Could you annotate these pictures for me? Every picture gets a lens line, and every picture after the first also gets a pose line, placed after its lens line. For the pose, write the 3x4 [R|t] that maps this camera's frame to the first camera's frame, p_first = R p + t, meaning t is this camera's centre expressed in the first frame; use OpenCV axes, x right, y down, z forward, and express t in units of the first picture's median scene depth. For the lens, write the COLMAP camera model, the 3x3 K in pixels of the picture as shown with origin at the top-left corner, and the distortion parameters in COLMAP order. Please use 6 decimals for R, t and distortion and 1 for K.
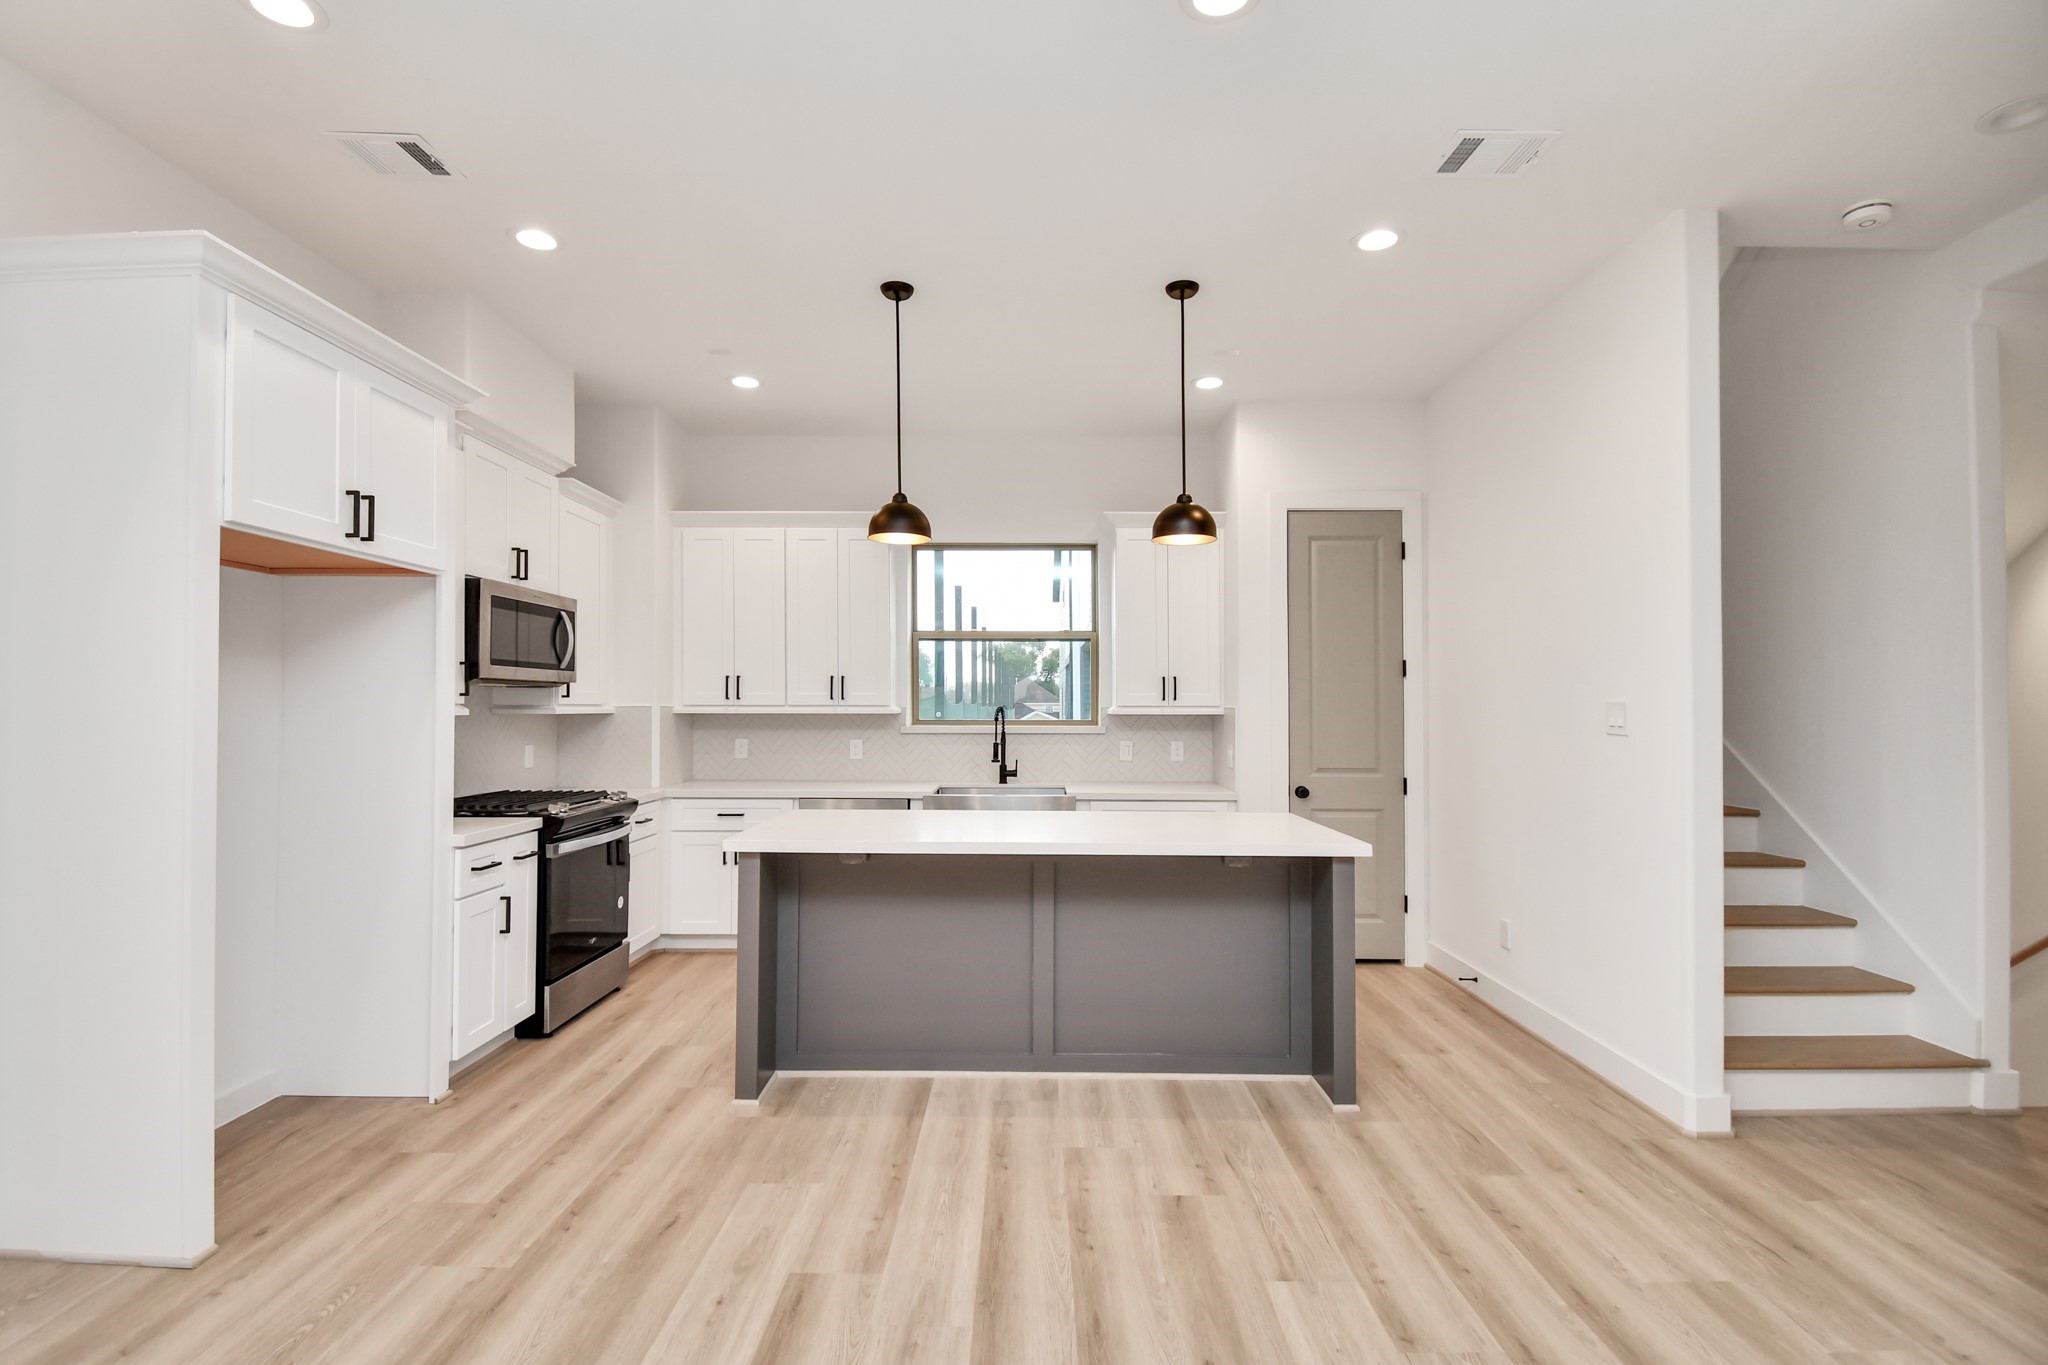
lens RADIAL K [[902.7, 0, 984.9], [0, 902.7, 696.9], [0, 0, 1]] dist [0.026638, -0.026400]
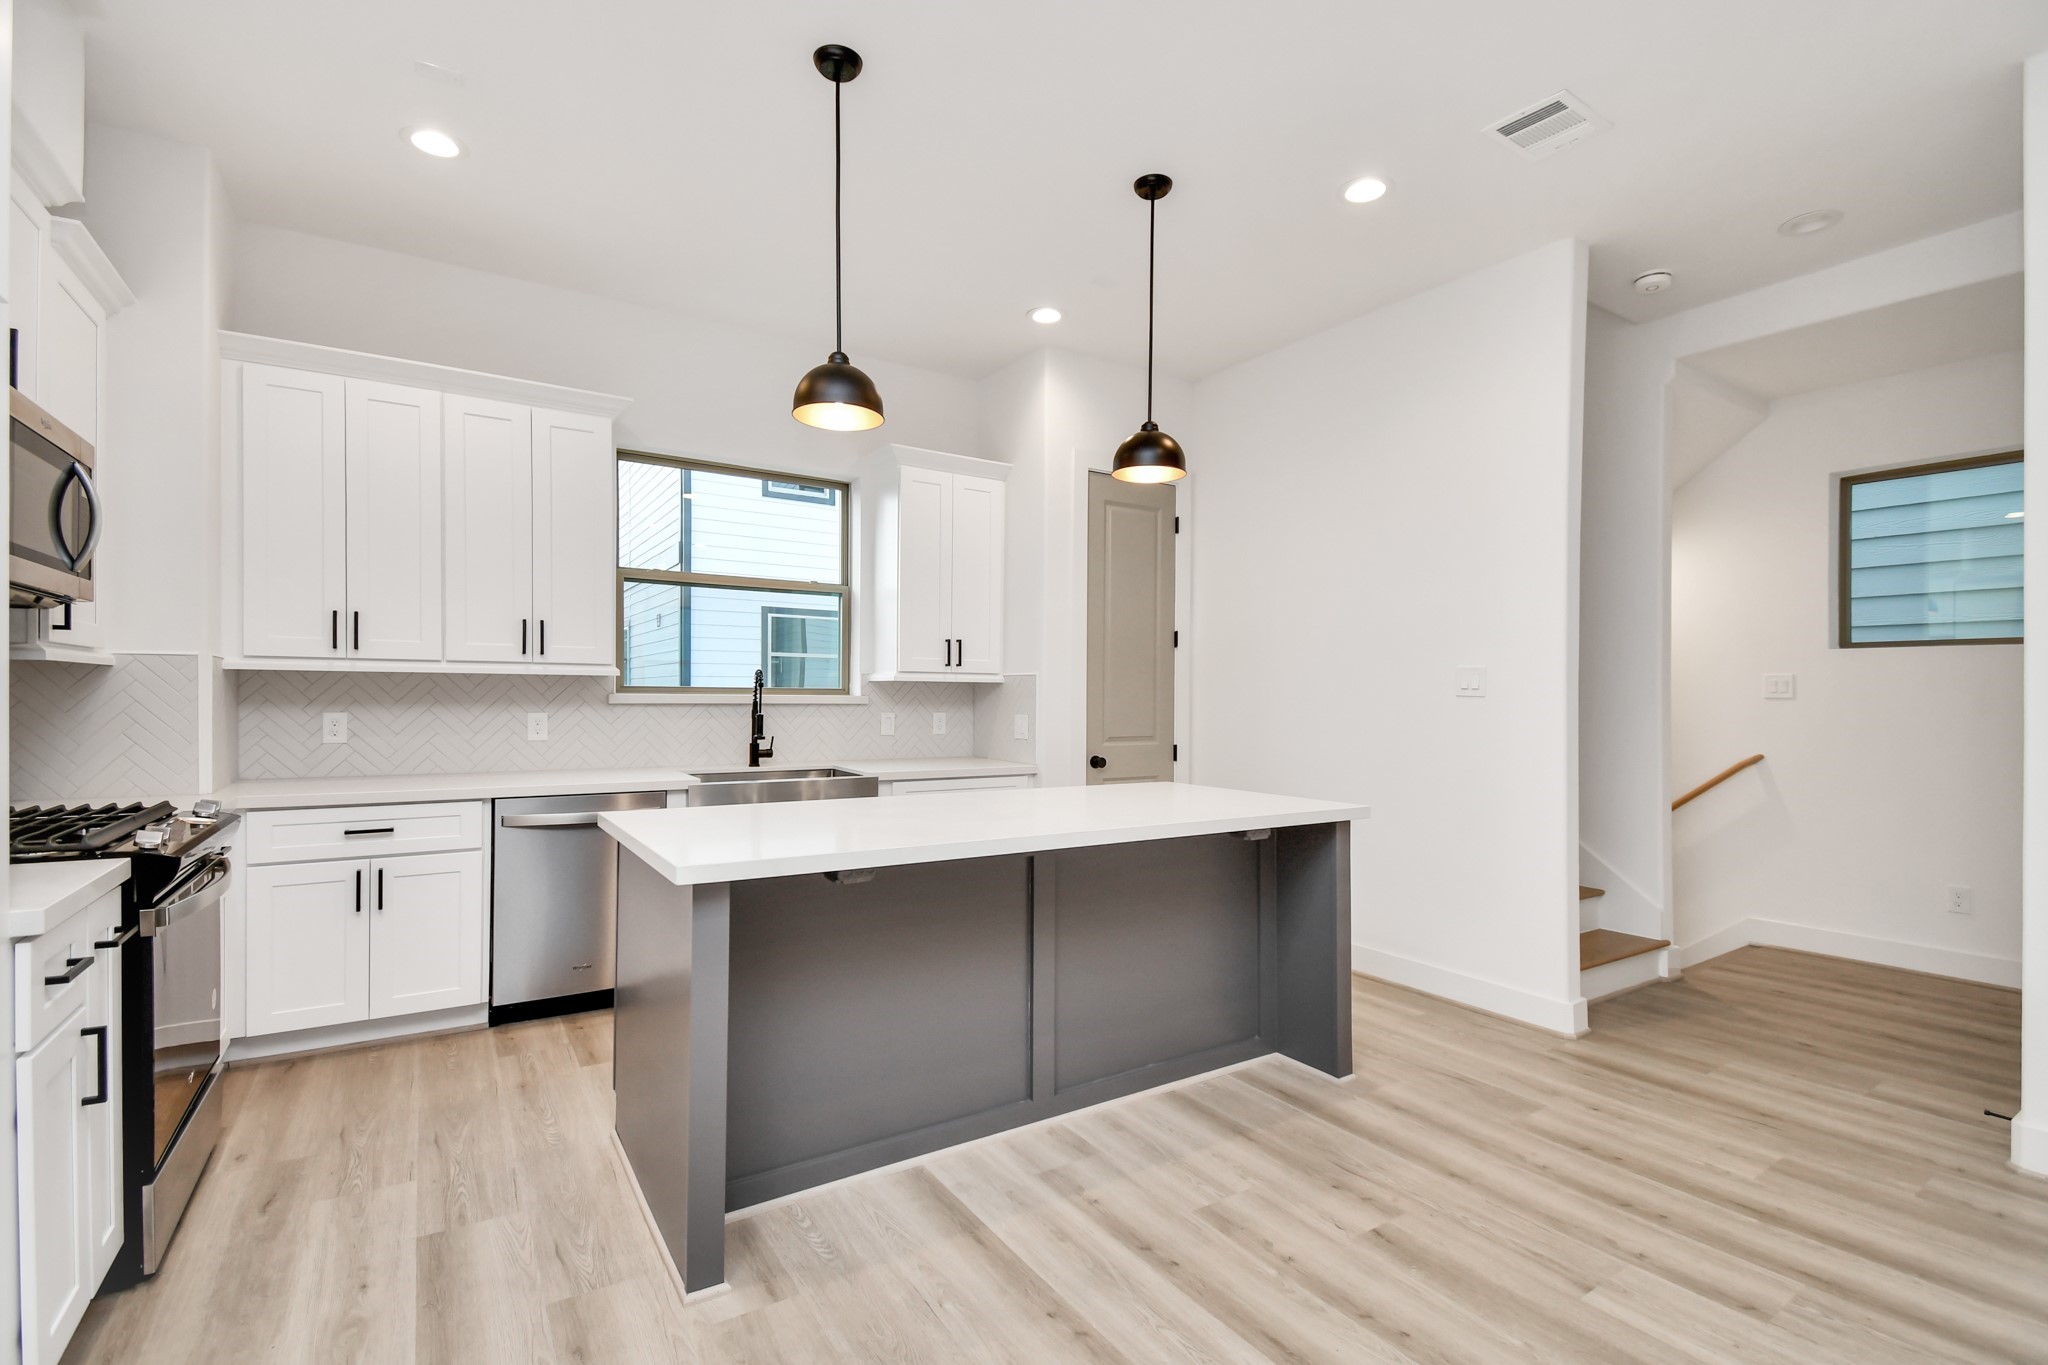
lens RADIAL K [[902.7, 0, 984.9], [0, 902.7, 696.9], [0, 0, 1]] dist [0.026638, -0.026400]
pose [[0.838156, 0.004637, 0.545411, -0.384656], [-0.014472, 0.999801, 0.013739, 0.031948], [-0.545238, -0.019409, 0.838056, 0.344696]]
